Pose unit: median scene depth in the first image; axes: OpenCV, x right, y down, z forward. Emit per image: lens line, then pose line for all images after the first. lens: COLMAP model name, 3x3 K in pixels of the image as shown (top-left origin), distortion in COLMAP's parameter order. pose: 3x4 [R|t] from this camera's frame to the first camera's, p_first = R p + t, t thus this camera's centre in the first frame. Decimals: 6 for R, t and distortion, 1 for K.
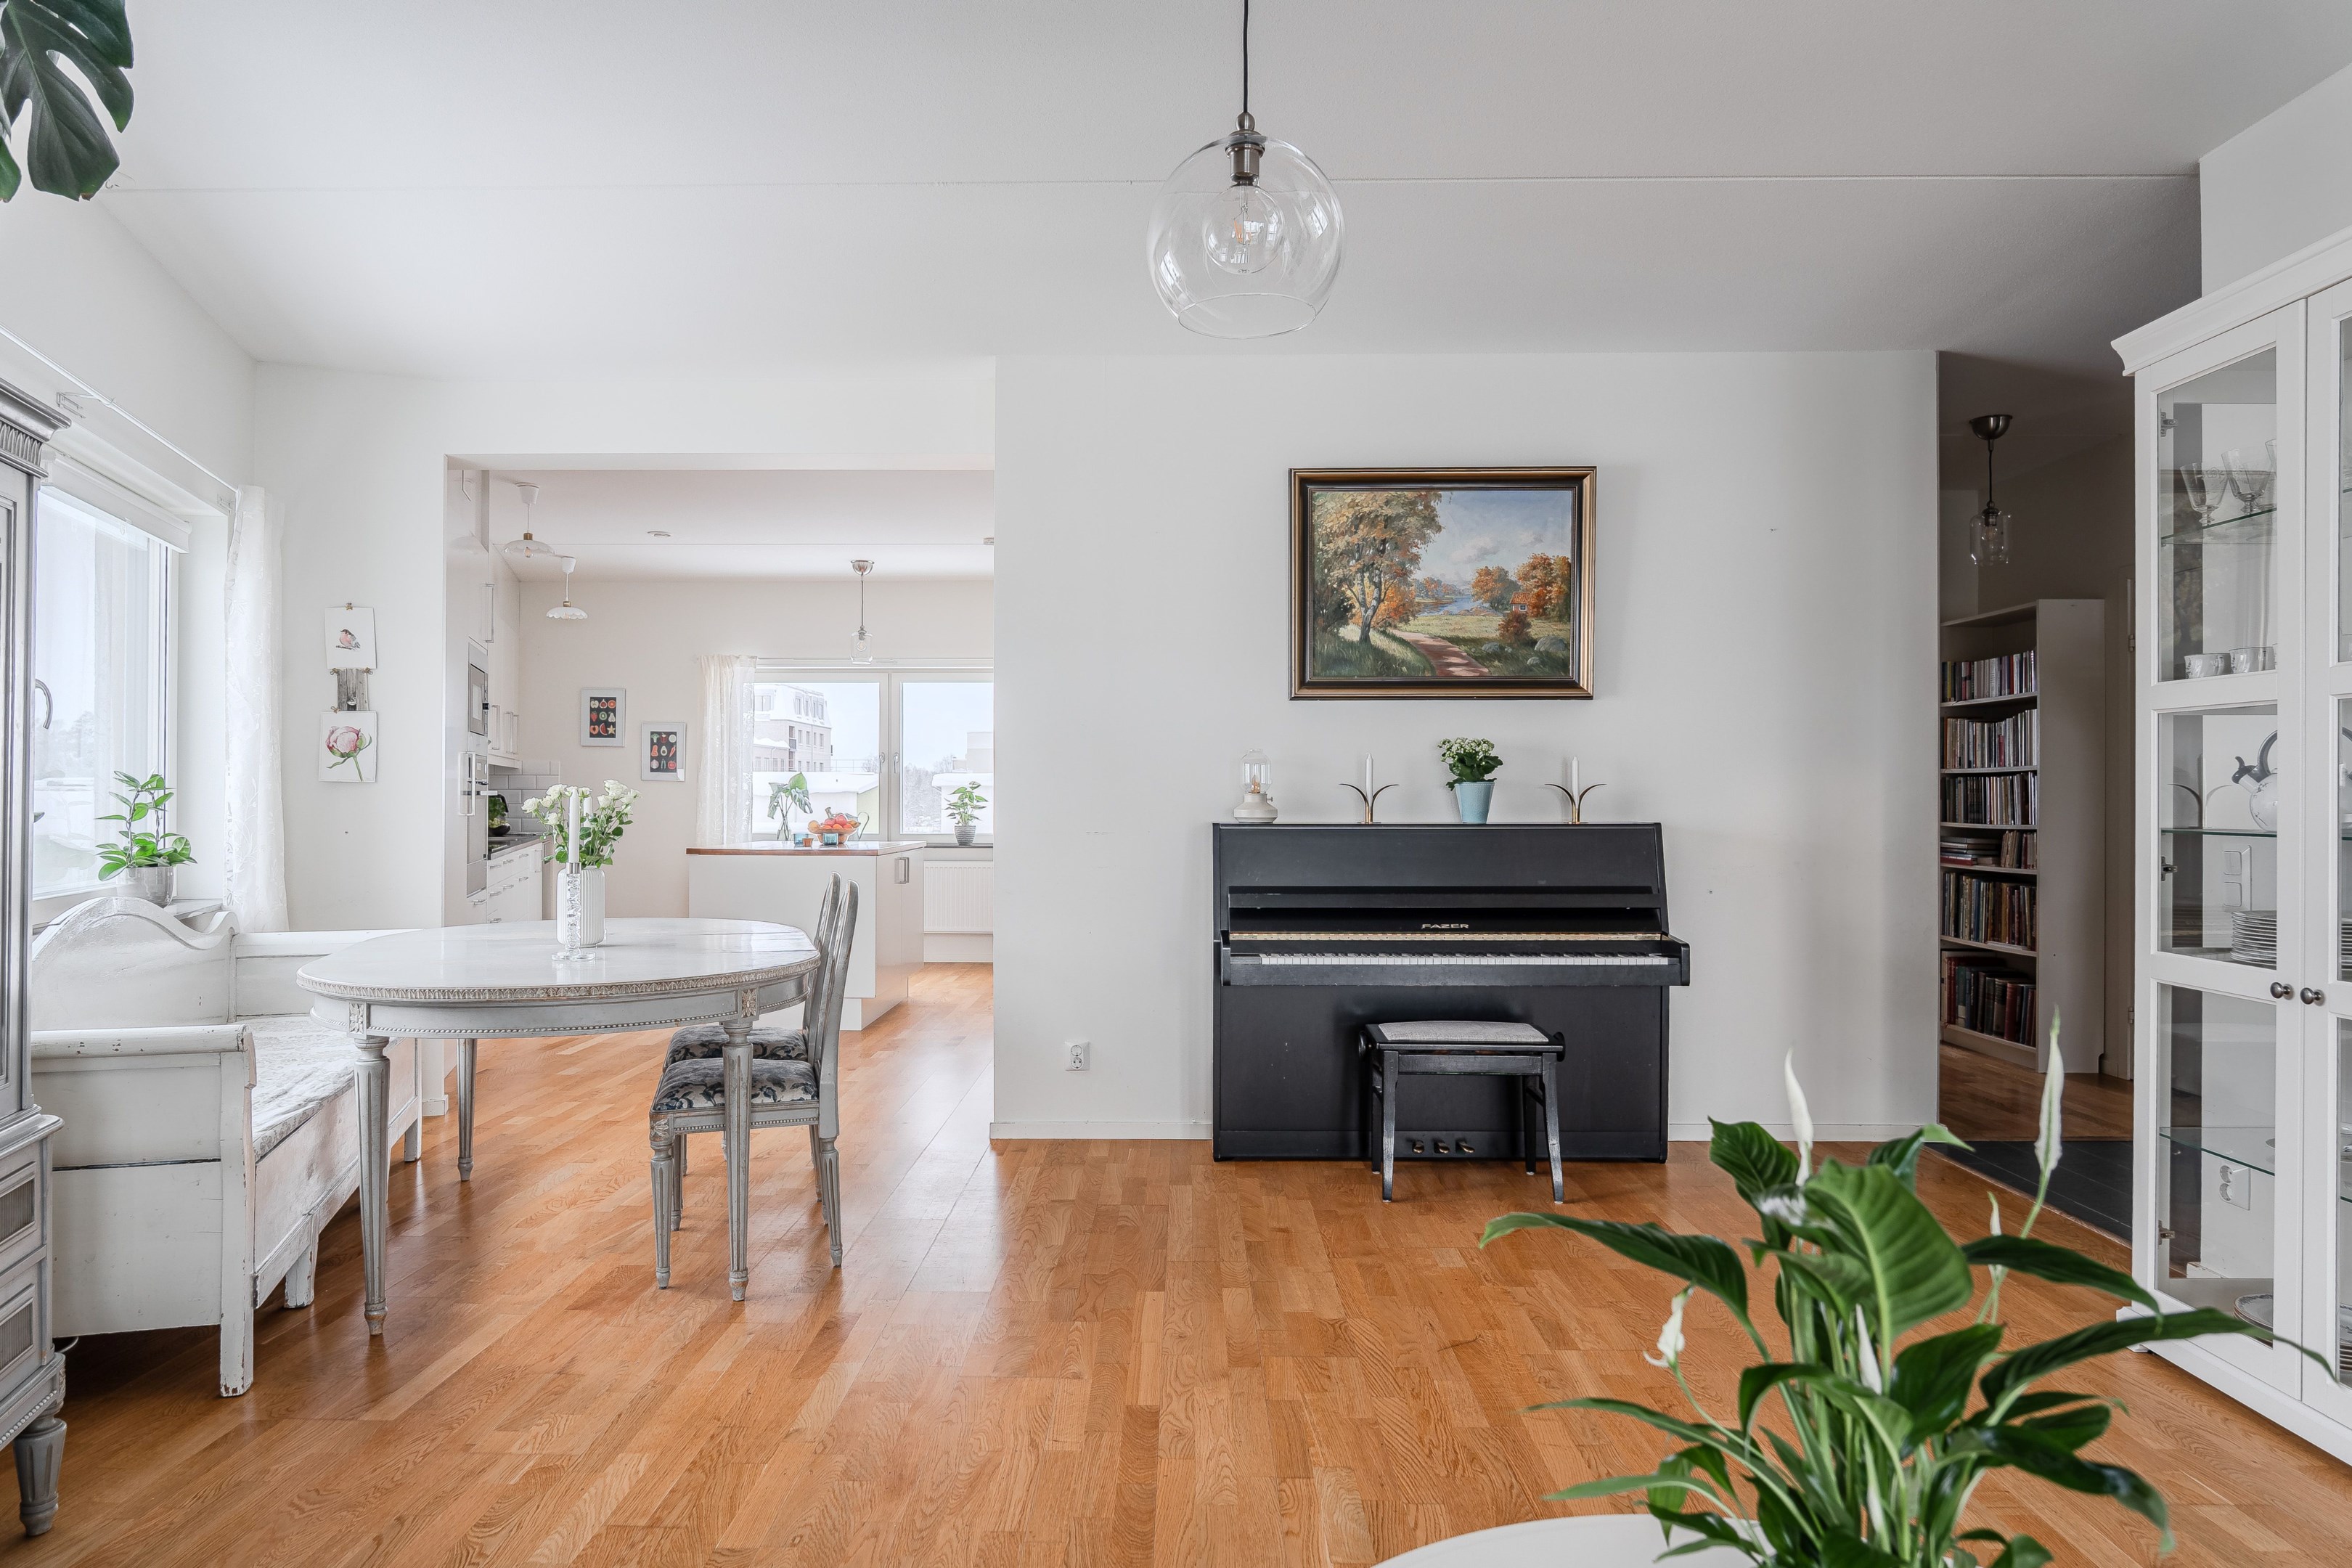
lens RADIAL K [[1373.3, 0, 1169.1], [0, 1373.3, 797.6], [0, 0, 1]] dist [-0.025393, 0.001828]
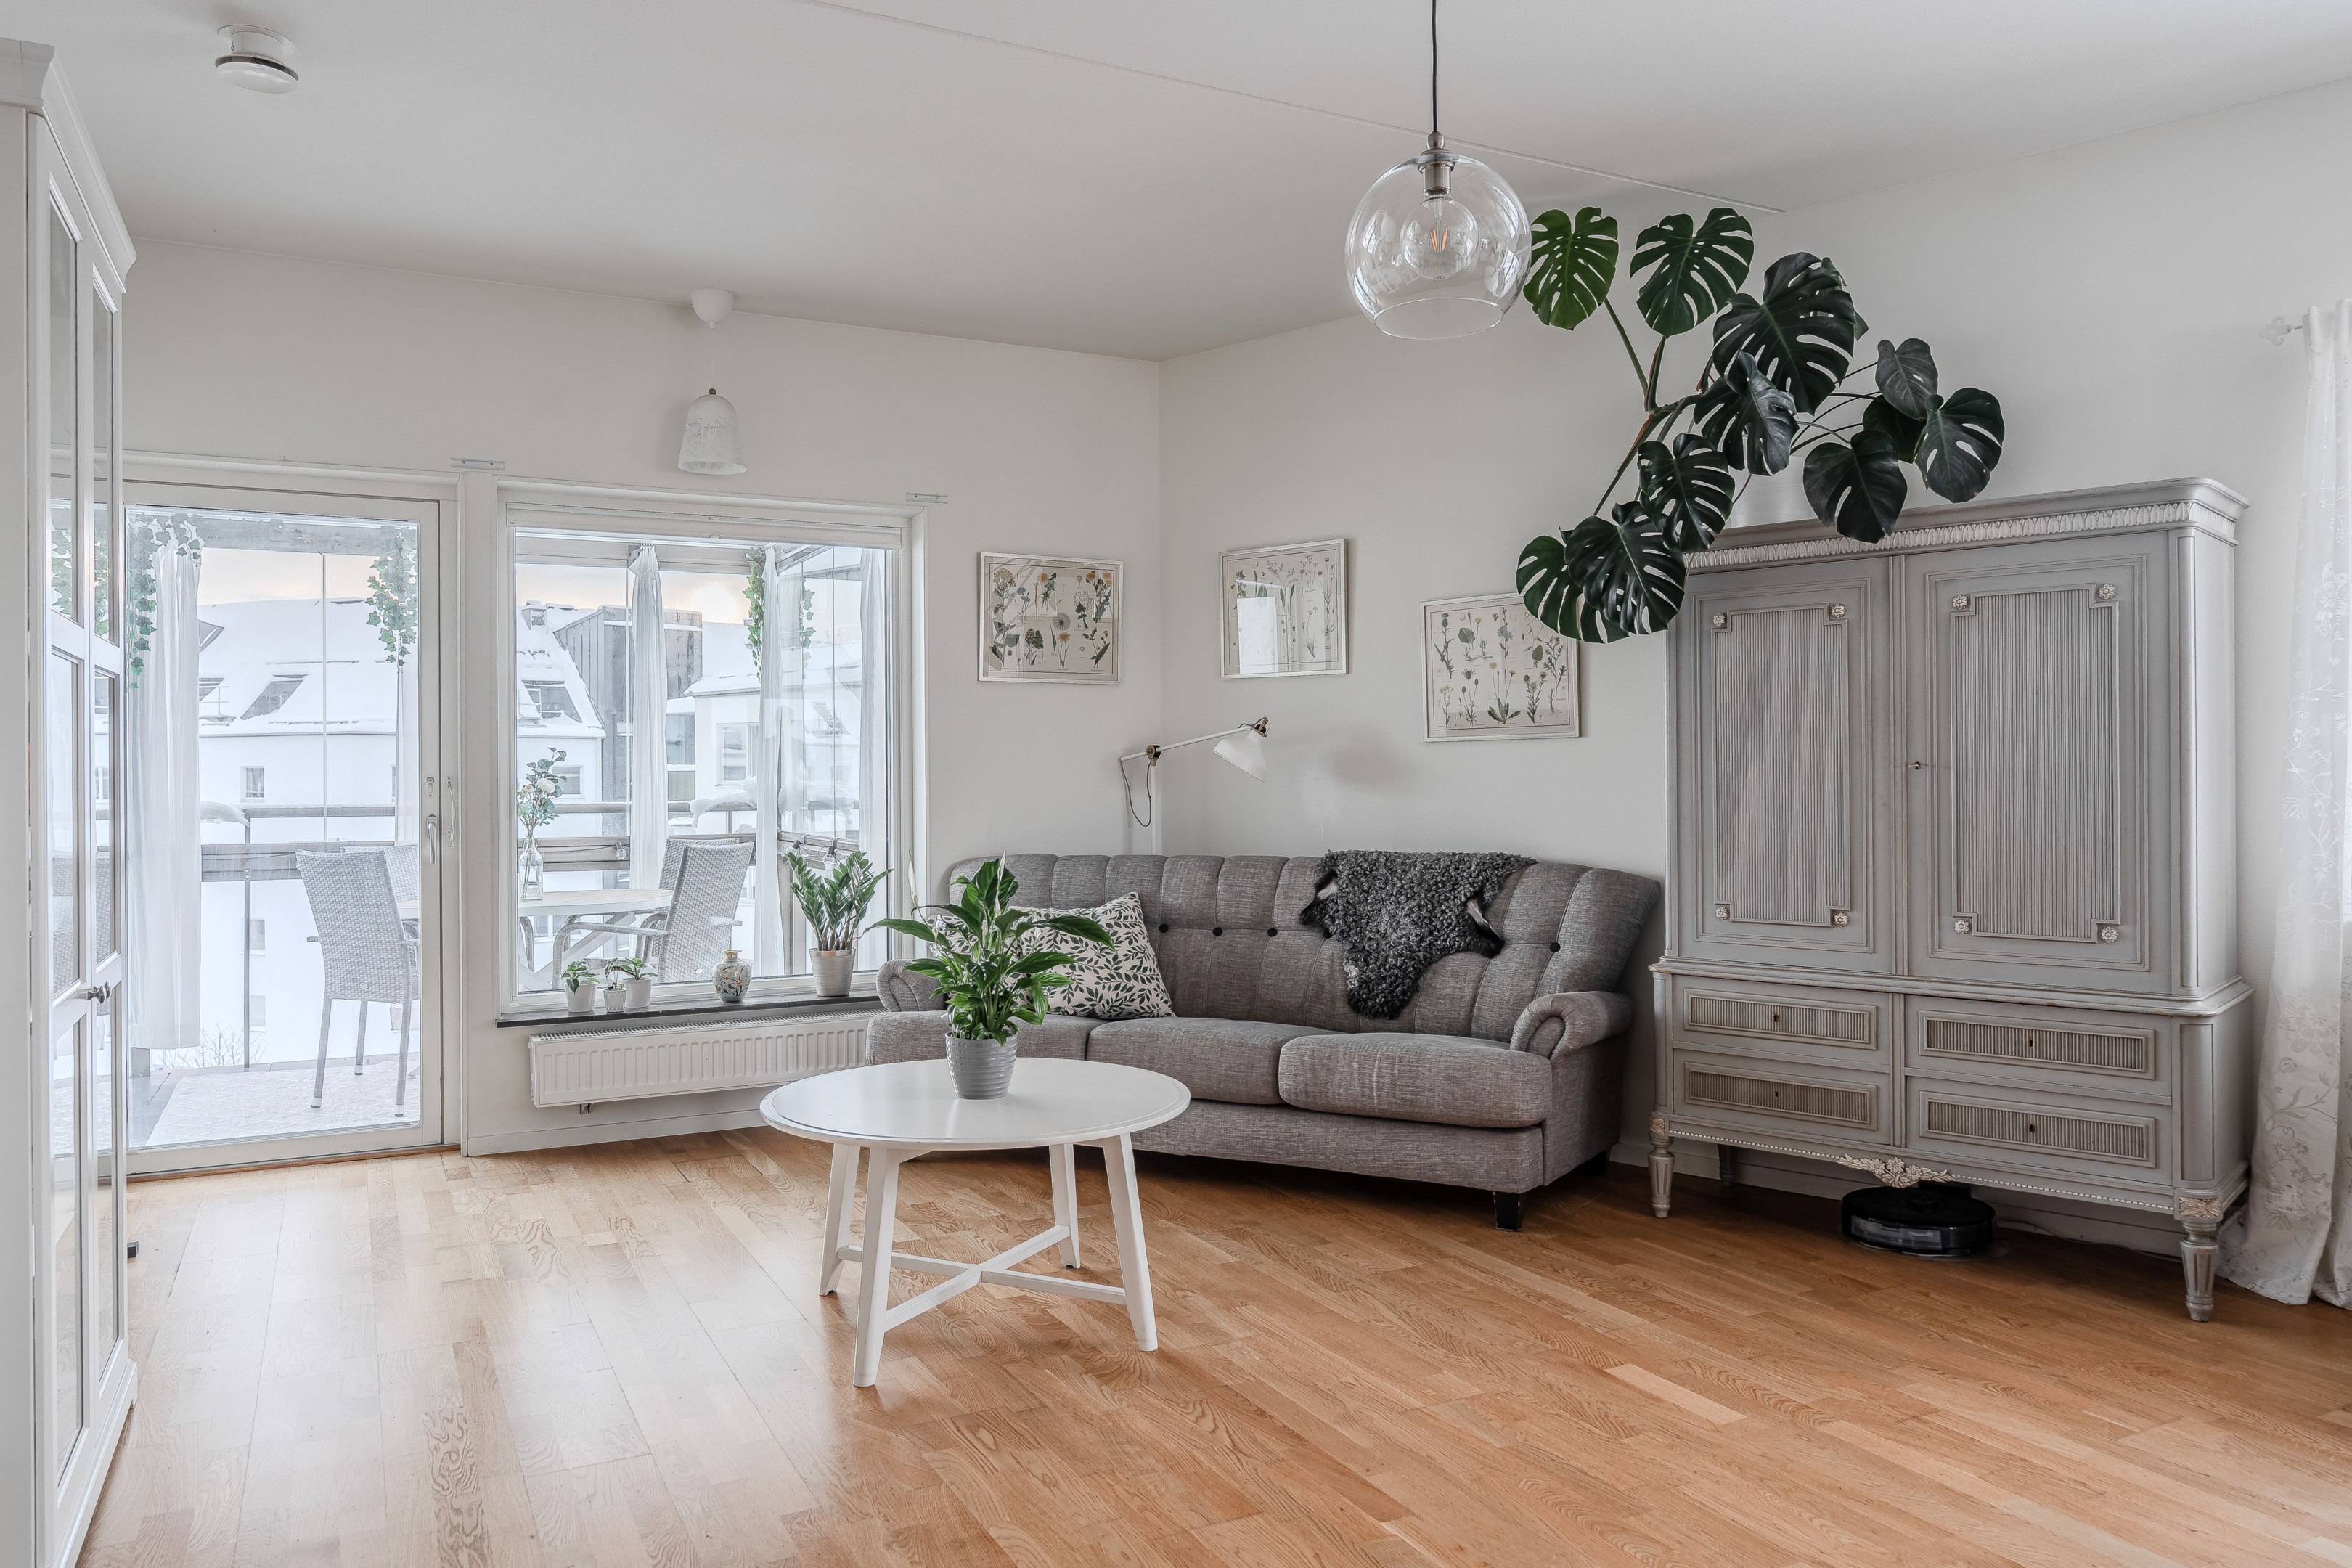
lens RADIAL K [[1609.9, 0, 1178.9], [0, 1609.9, 777.1], [0, 0, 1]] dist [-0.005239, -0.001028]
pose [[-0.883426, 0.002613, -0.468563, 0.363359], [0.003648, 0.999992, -0.001301, 0.004065], [0.468556, -0.002859, -0.883429, 0.887265]]
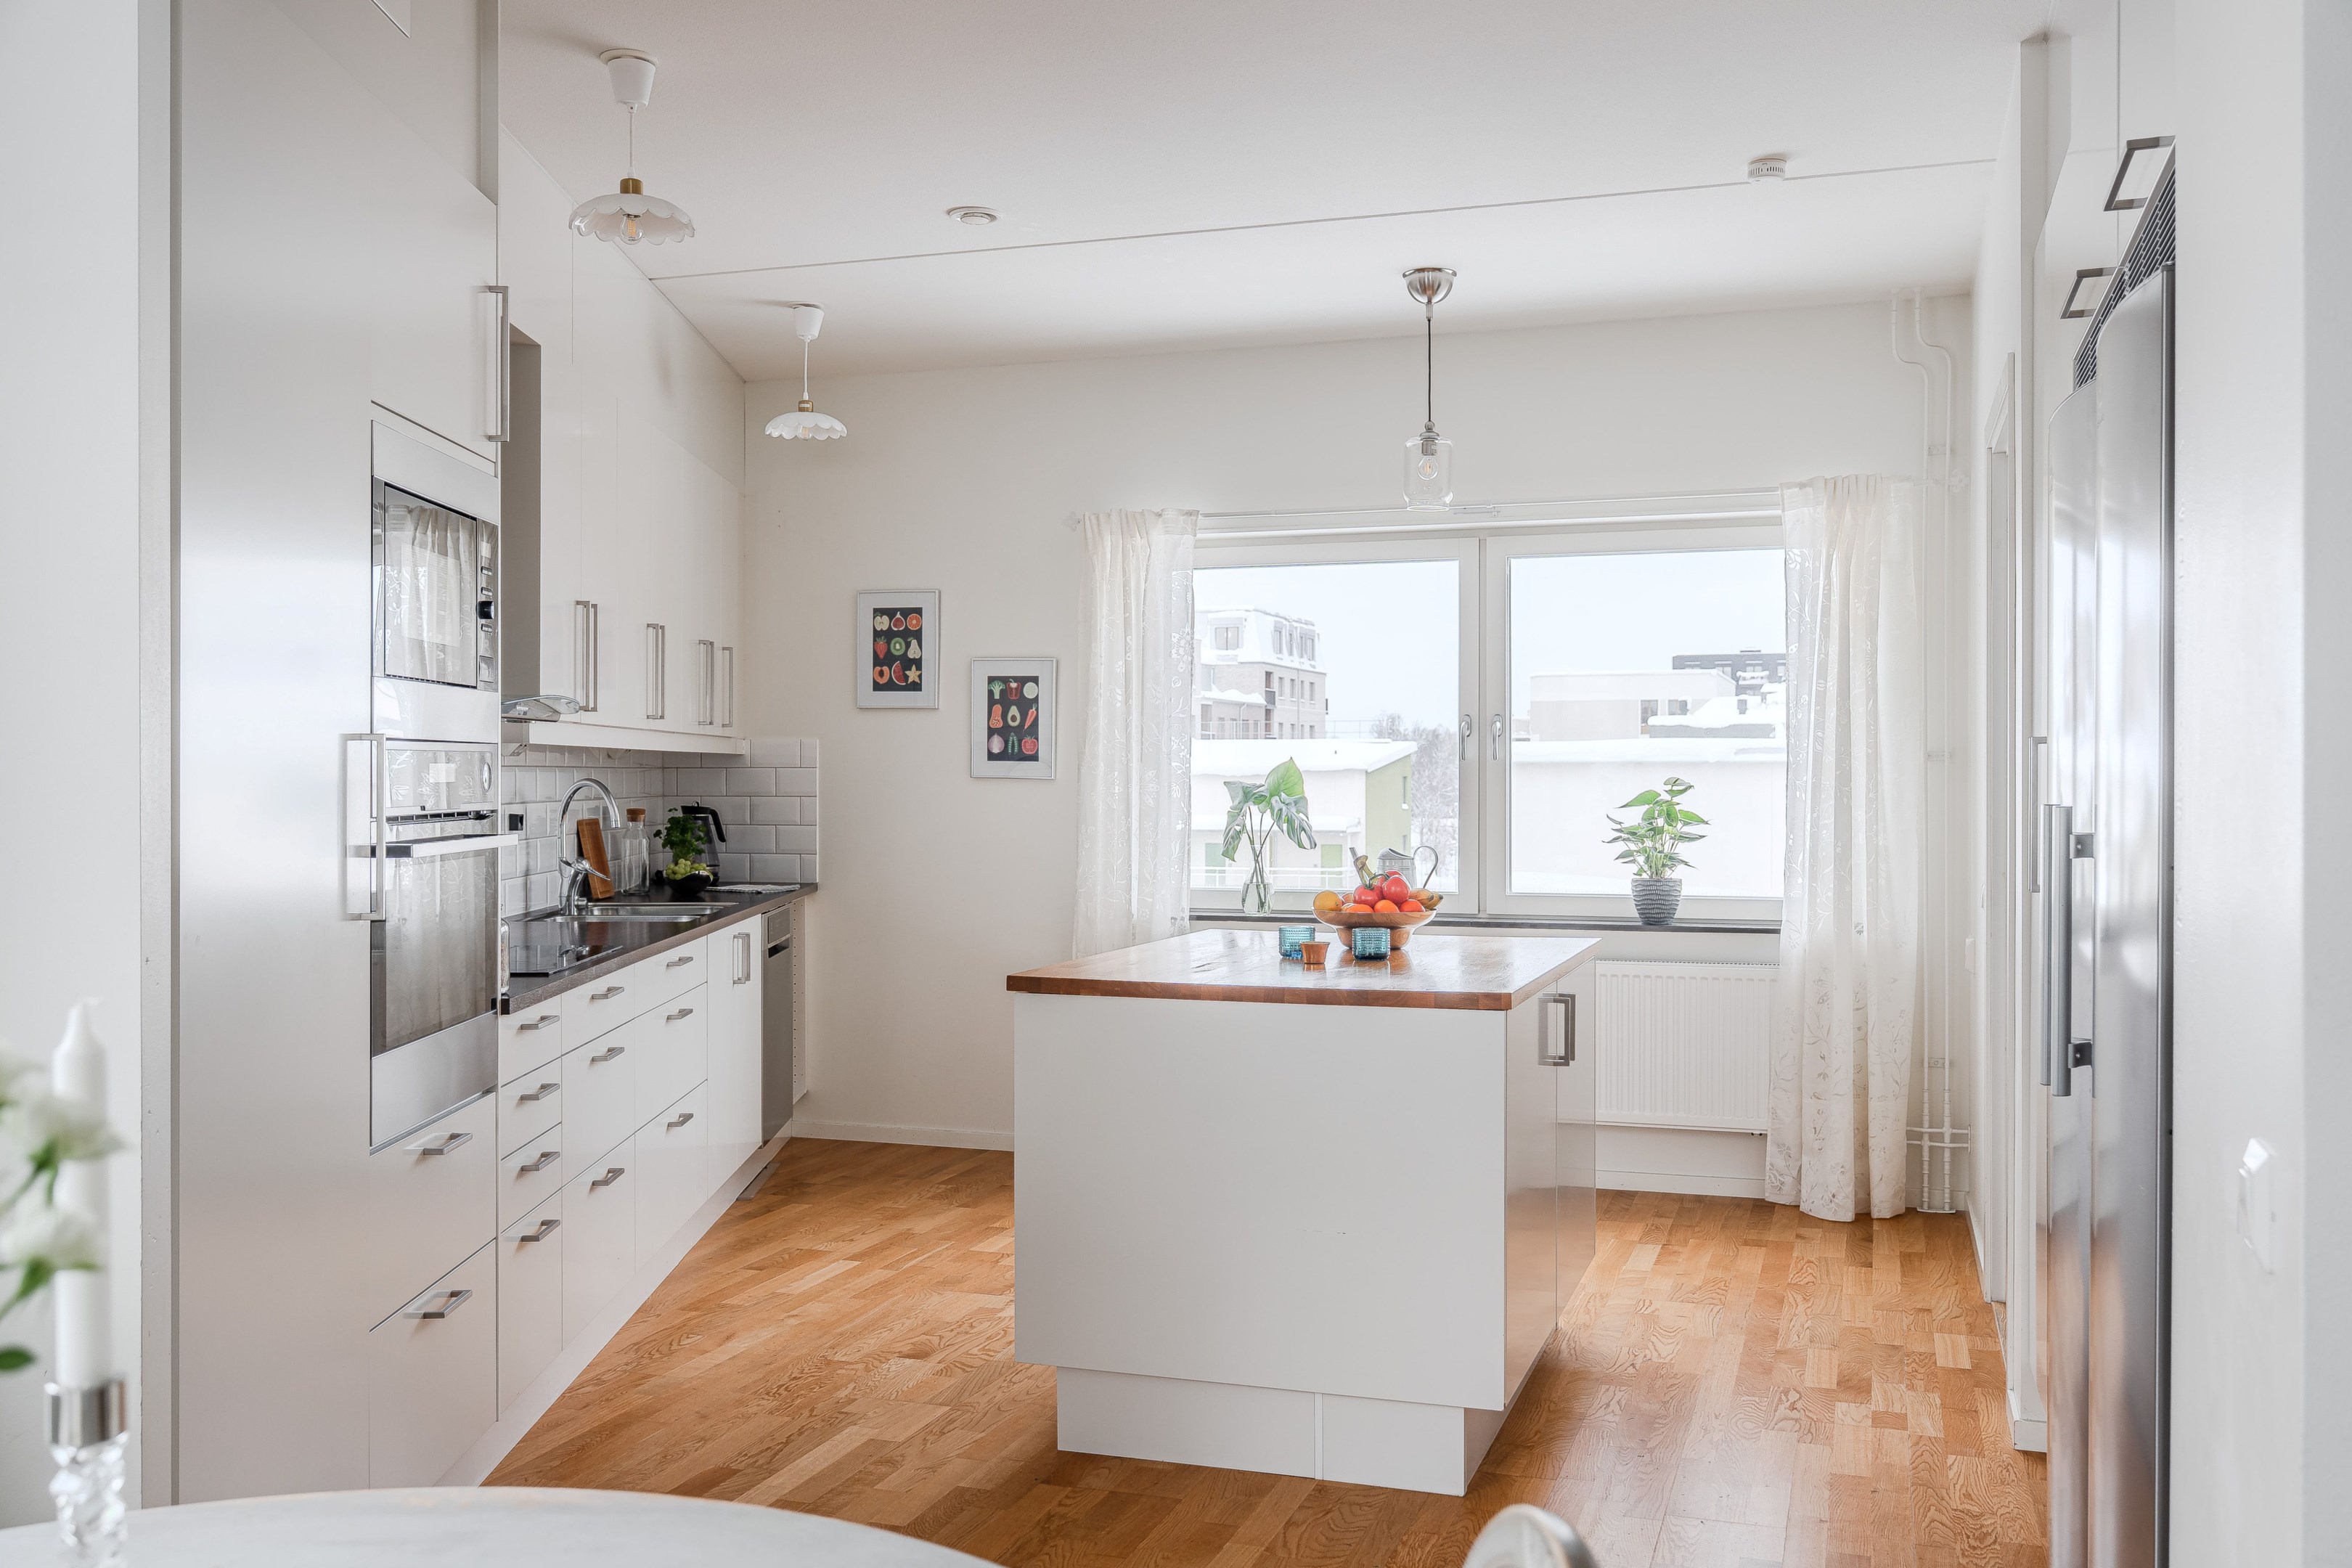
lens RADIAL K [[2043.3, 0, 1176.0], [0, 2043.3, 784.0], [0, 0, 1]] dist [-0.005084, -0.004224]
pose [[0.951032, -0.001473, -0.309089, -0.190871], [0.002923, 0.999987, 0.004230, -0.027128], [0.309079, -0.004926, 0.951024, 0.685526]]
